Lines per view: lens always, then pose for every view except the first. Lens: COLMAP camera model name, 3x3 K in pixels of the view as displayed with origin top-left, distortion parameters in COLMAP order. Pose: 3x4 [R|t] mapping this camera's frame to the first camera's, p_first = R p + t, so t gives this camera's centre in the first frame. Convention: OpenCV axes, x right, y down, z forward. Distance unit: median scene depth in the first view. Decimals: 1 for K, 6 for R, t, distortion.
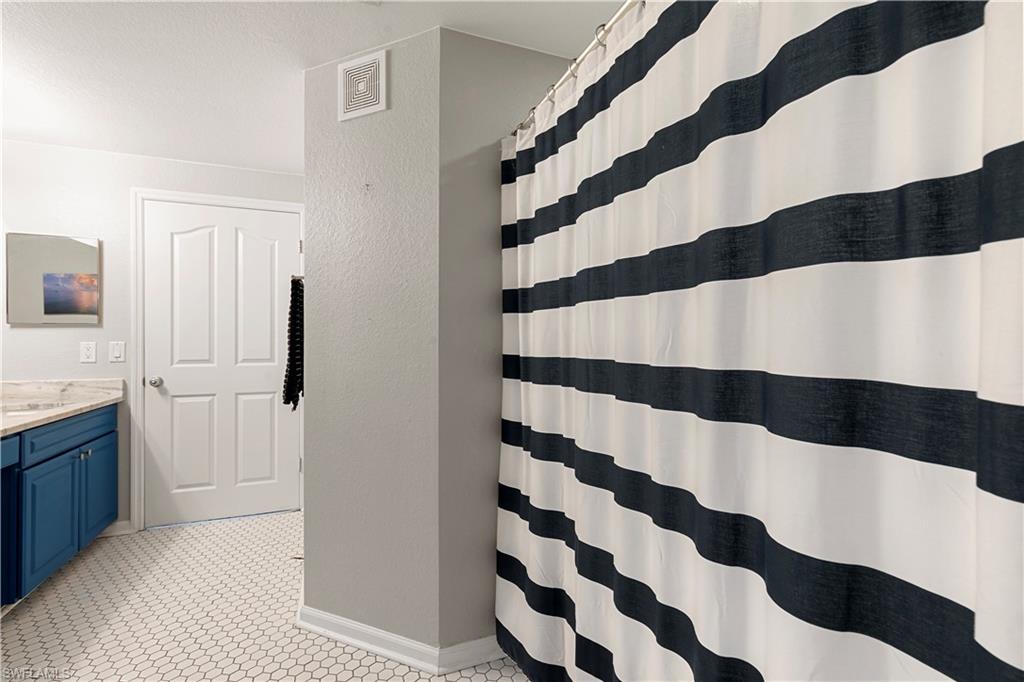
lens RADIAL K [[460.2, 0, 510.5], [0, 460.2, 336.1], [0, 0, 1]] dist [0.008241, -0.001442]
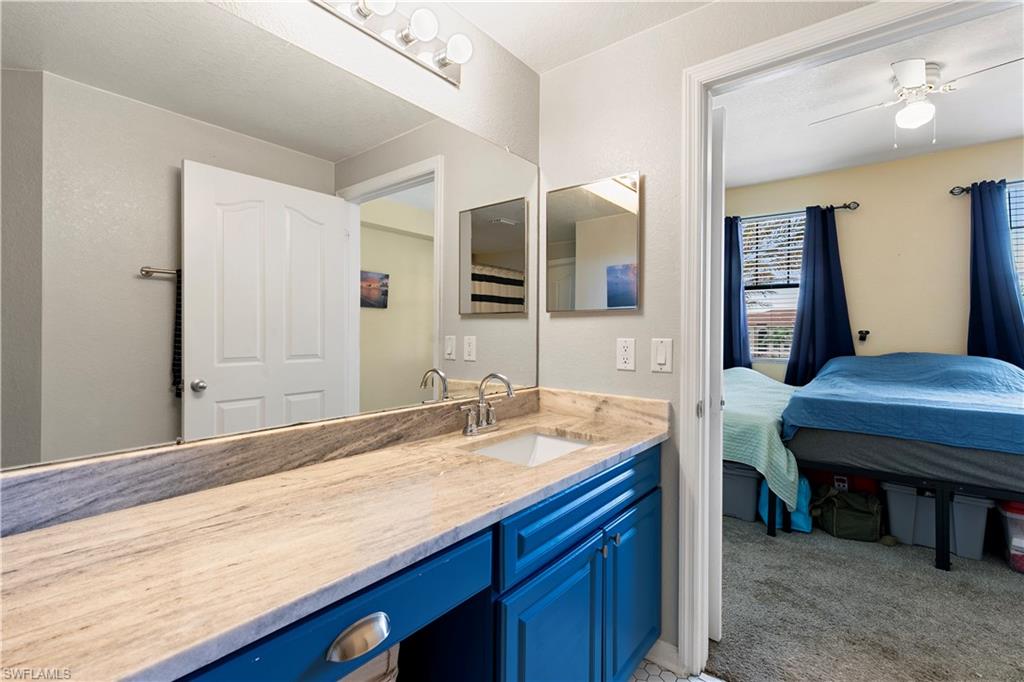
lens RADIAL K [[460.2, 0, 508.0], [0, 460.2, 334.7], [0, 0, 1]] dist [0.008241, -0.001442]
pose [[0.504433, 0.010155, -0.863391, -0.448218], [-0.005492, 0.999948, 0.008553, 0.003475], [0.863434, 0.000428, 0.504462, 0.542401]]
